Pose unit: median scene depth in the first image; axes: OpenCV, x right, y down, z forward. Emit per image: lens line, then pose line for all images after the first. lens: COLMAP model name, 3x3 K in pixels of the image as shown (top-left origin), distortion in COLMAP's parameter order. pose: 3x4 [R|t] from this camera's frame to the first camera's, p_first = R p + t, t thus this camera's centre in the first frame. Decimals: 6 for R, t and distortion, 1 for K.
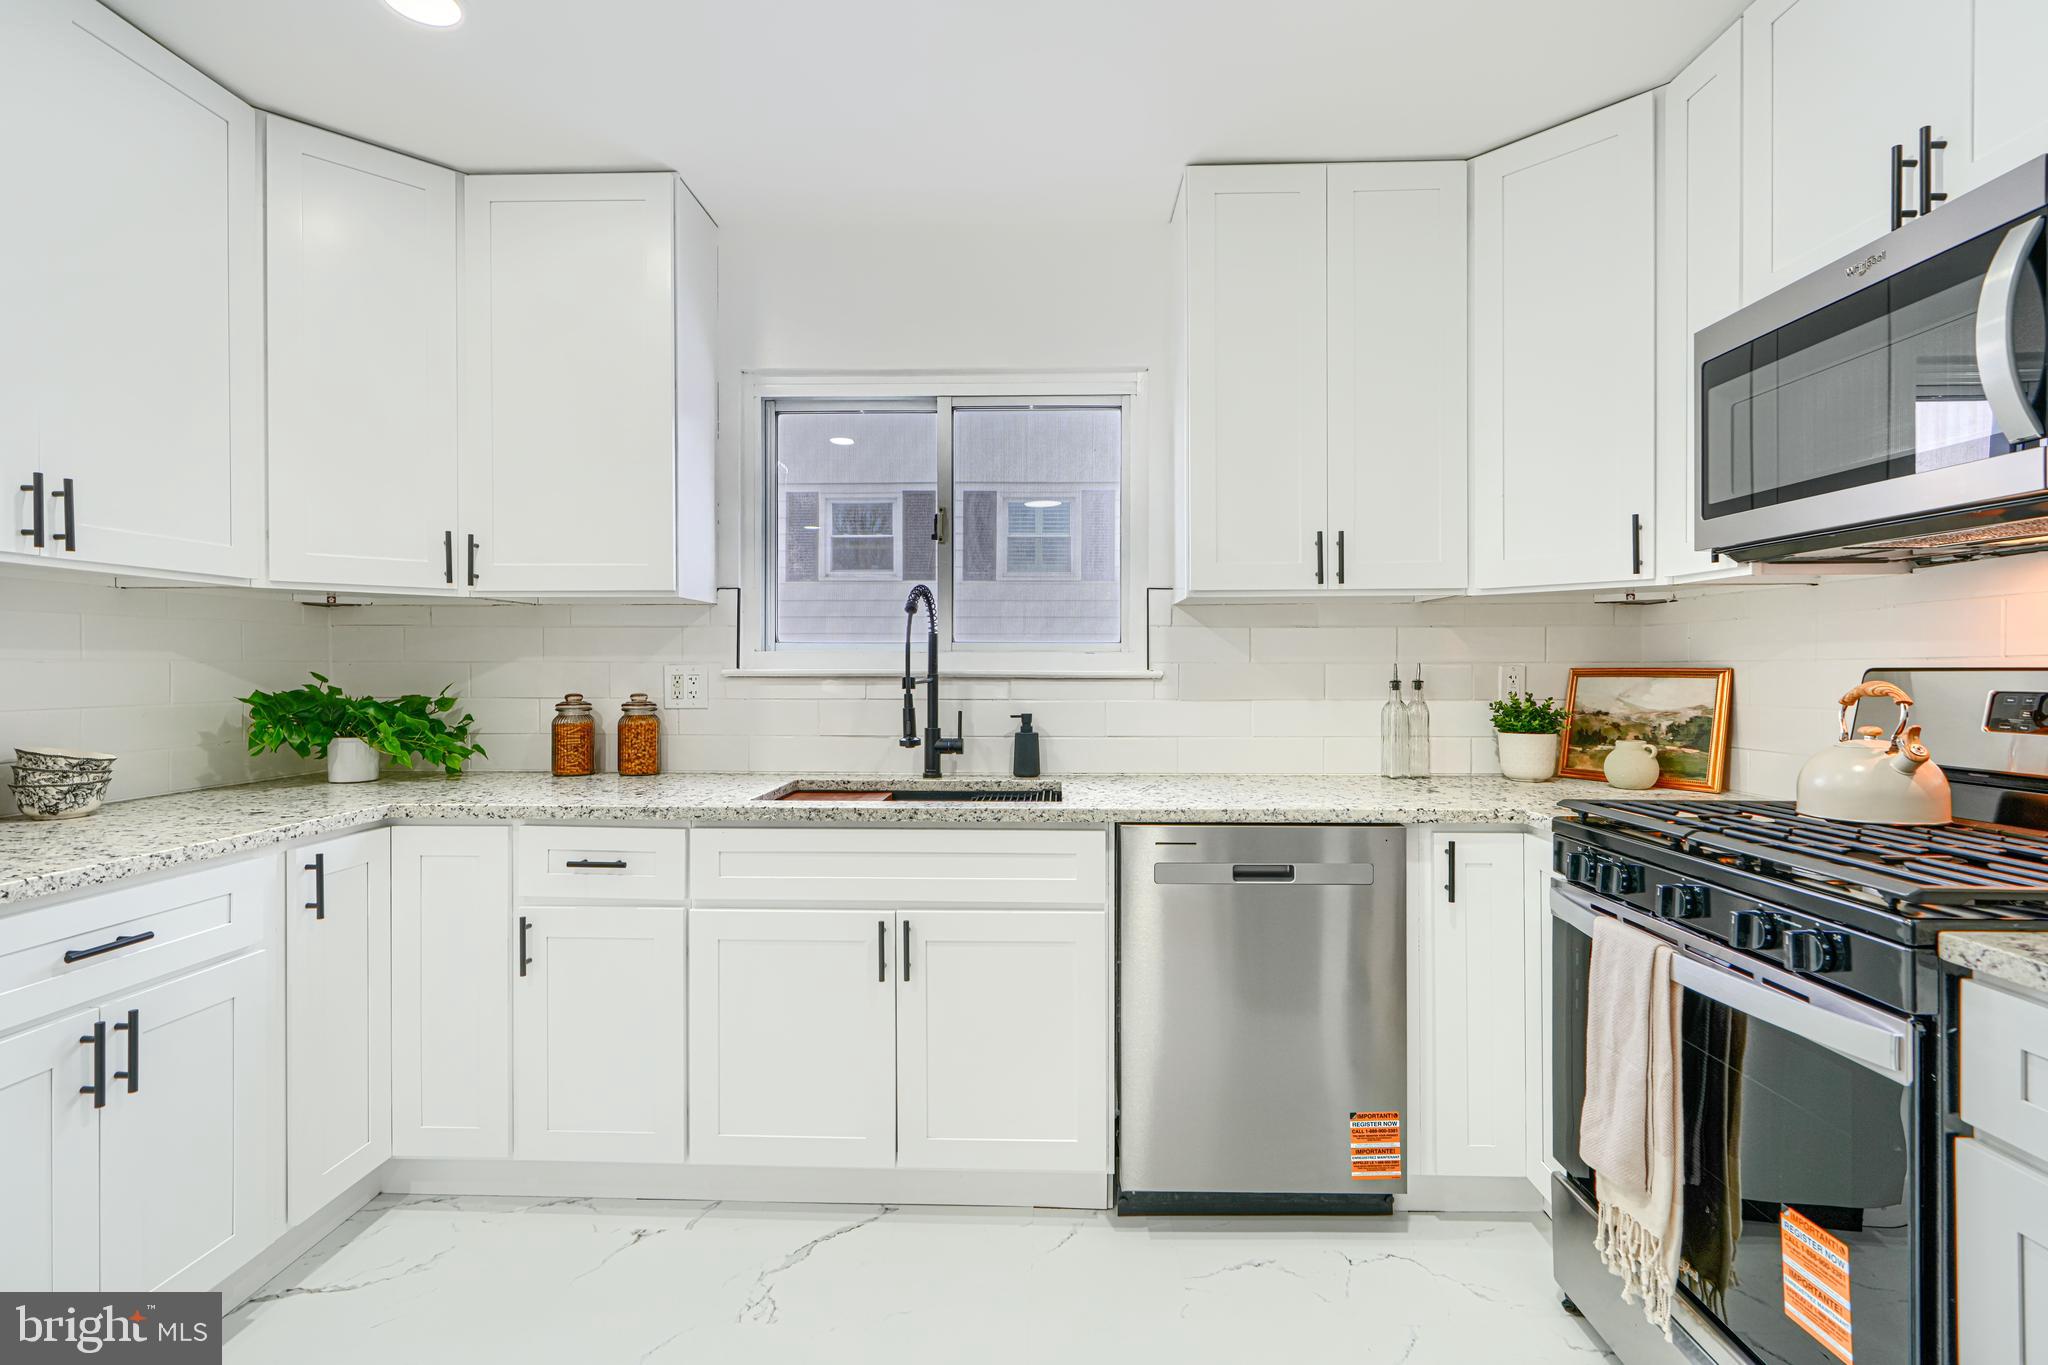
lens RADIAL K [[929.1, 0, 1025.6], [0, 929.1, 680.0], [0, 0, 1]] dist [-0.002573, 0.001594]
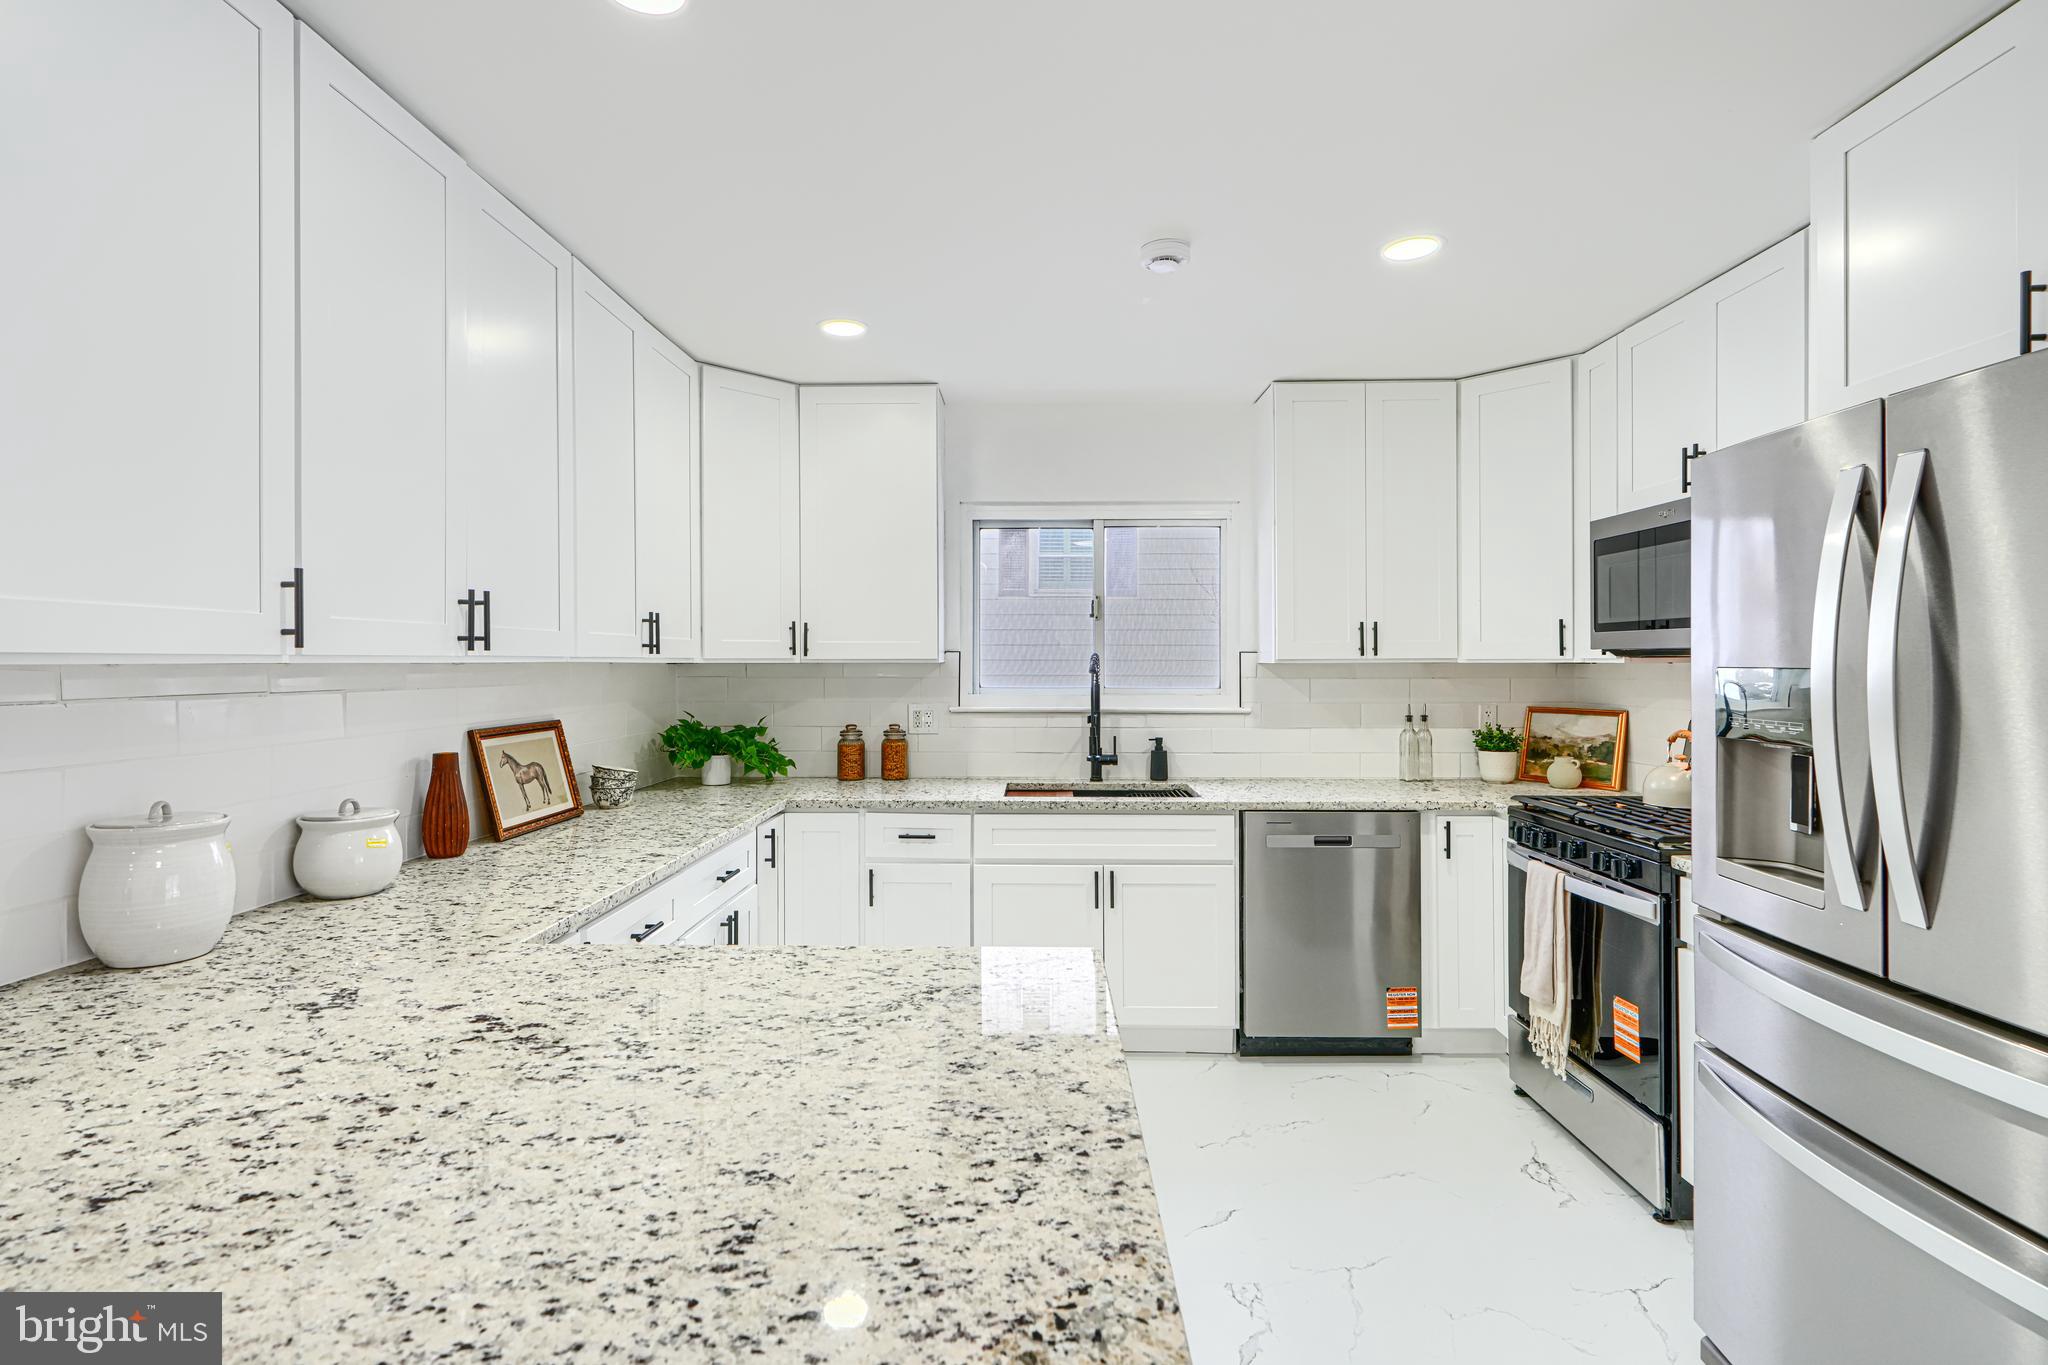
lens RADIAL K [[929.1, 0, 1019.1], [0, 929.1, 672.8], [0, 0, 1]] dist [-0.002573, 0.001594]
pose [[0.999991, -0.000837, 0.004091, -0.288255], [0.000849, 0.999995, -0.002962, -0.079120], [-0.004089, 0.002966, 0.999987, -0.601729]]
